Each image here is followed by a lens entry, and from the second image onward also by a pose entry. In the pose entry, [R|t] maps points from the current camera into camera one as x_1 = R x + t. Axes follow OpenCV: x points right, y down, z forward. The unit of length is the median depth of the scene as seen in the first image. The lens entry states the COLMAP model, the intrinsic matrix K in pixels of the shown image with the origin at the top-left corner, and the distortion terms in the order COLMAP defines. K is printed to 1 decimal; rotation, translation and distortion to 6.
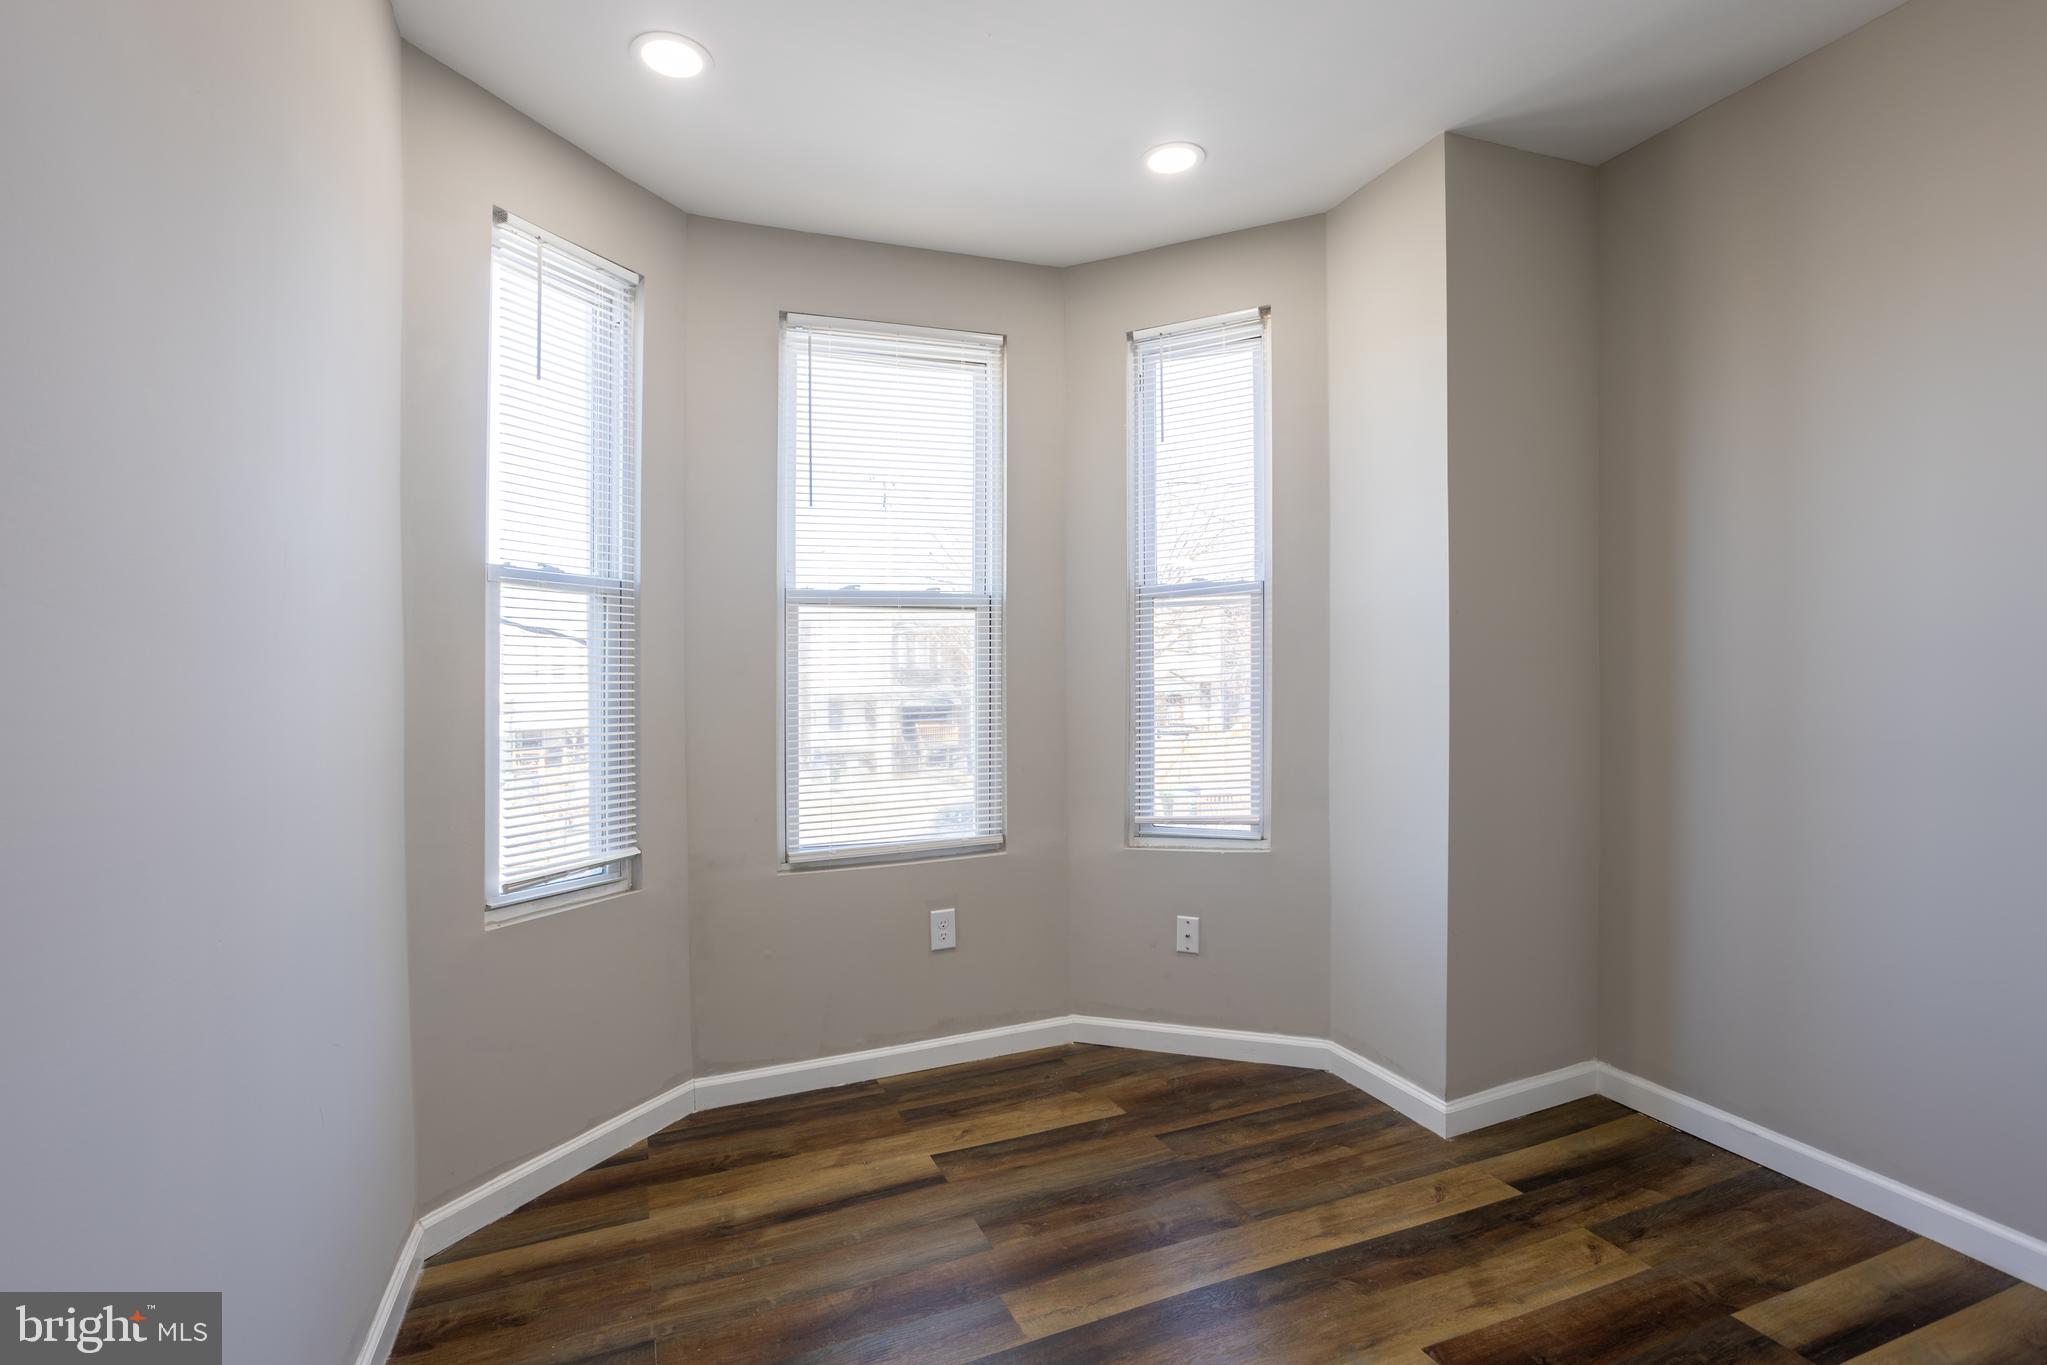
lens RADIAL K [[991.4, 0, 1030.7], [0, 991.4, 684.4], [0, 0, 1]] dist [-0.055074, 0.038577]
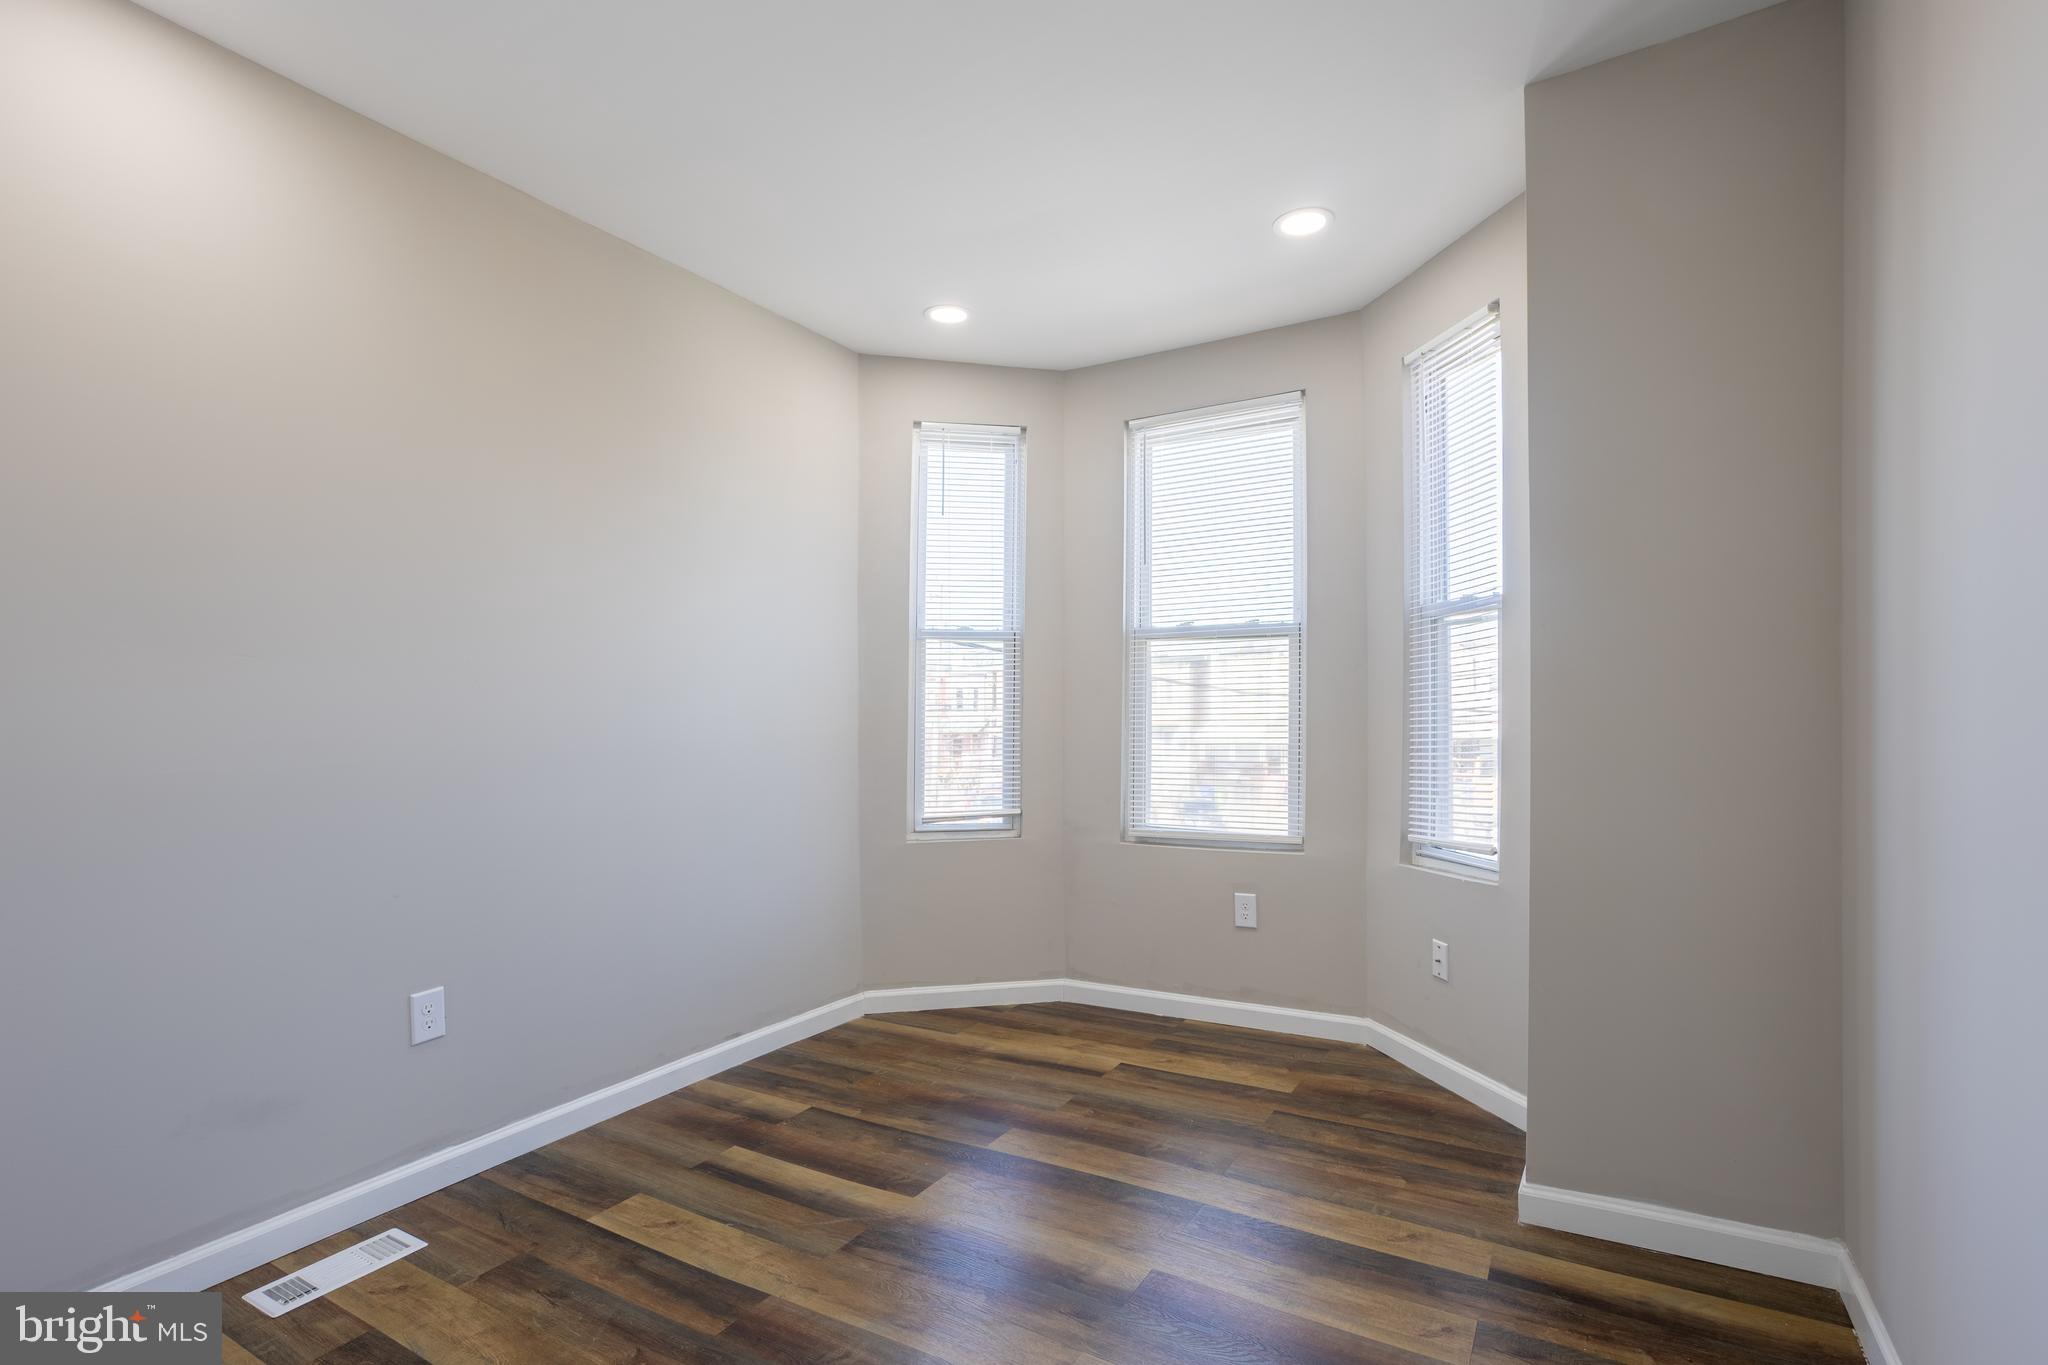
lens RADIAL K [[991.9, 0, 1031.2], [0, 991.9, 684.4], [0, 0, 1]] dist [-0.055074, 0.038577]
pose [[0.595232, -0.006227, -0.803530, 0.836590], [-0.005070, 0.999921, -0.011505, -0.006675], [0.803538, 0.010922, 0.595154, 0.112588]]
